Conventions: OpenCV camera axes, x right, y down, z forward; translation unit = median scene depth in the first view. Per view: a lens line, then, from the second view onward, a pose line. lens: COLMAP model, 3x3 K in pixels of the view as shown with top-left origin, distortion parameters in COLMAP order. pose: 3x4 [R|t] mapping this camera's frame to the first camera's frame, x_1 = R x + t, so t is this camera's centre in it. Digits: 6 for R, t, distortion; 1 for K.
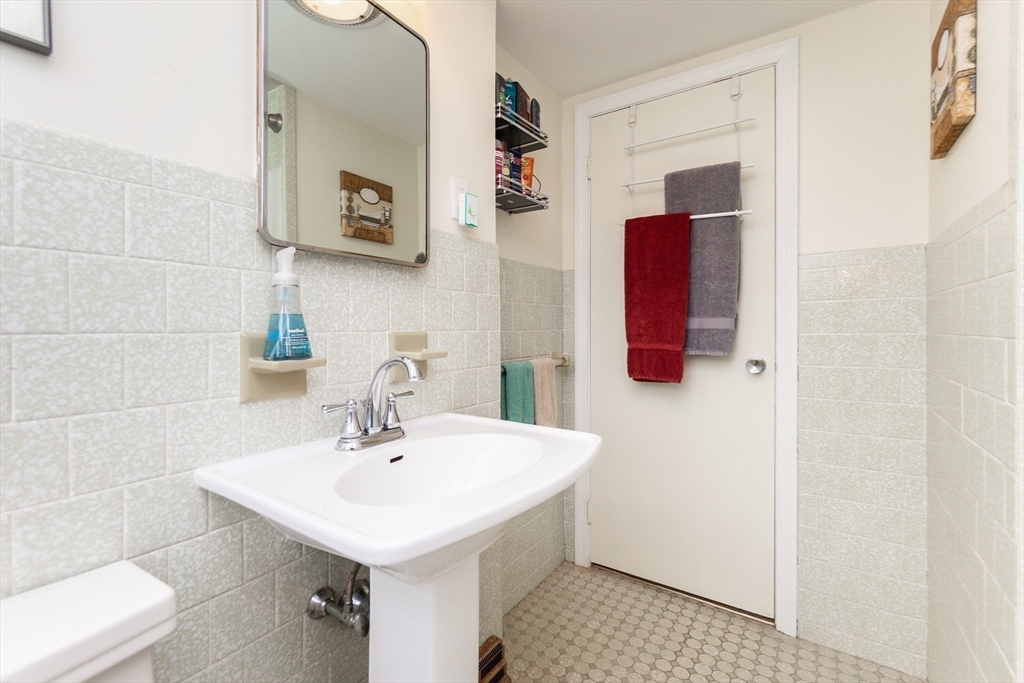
lens RADIAL K [[445.1, 0, 512.4], [0, 445.1, 334.0], [0, 0, 1]] dist [-0.009227, 0.002669]
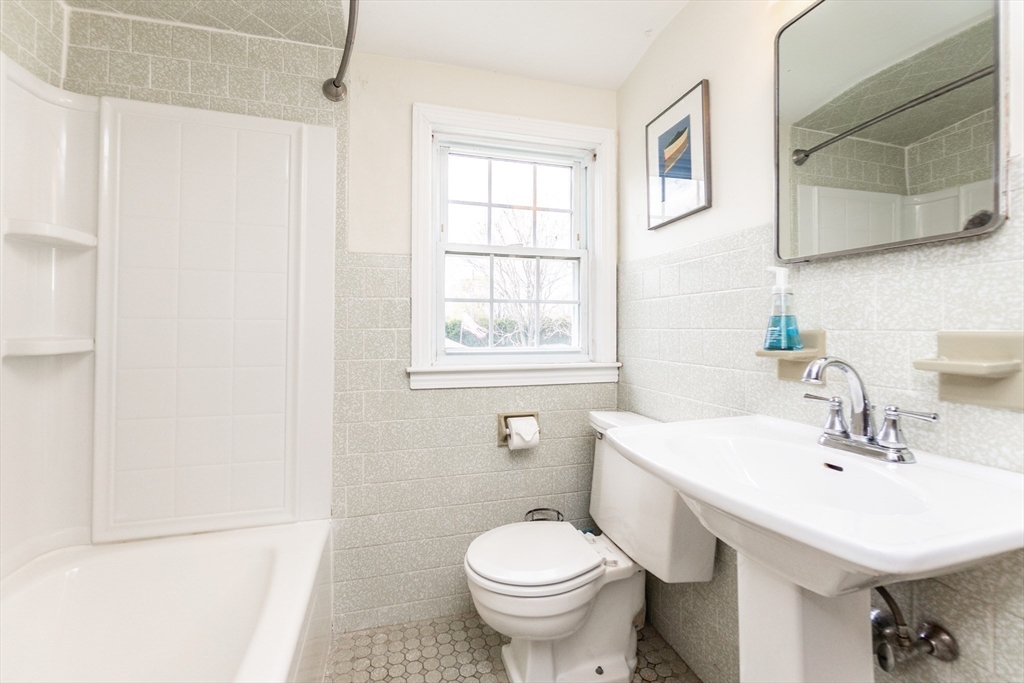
lens RADIAL K [[445.1, 0, 511.5], [0, 445.1, 331.4], [0, 0, 1]] dist [-0.009227, 0.002669]
pose [[-0.629176, 0.008384, -0.777218, 0.854157], [-0.009862, 0.999775, 0.018769, -0.013148], [0.777201, 0.019474, -0.628951, 1.020923]]
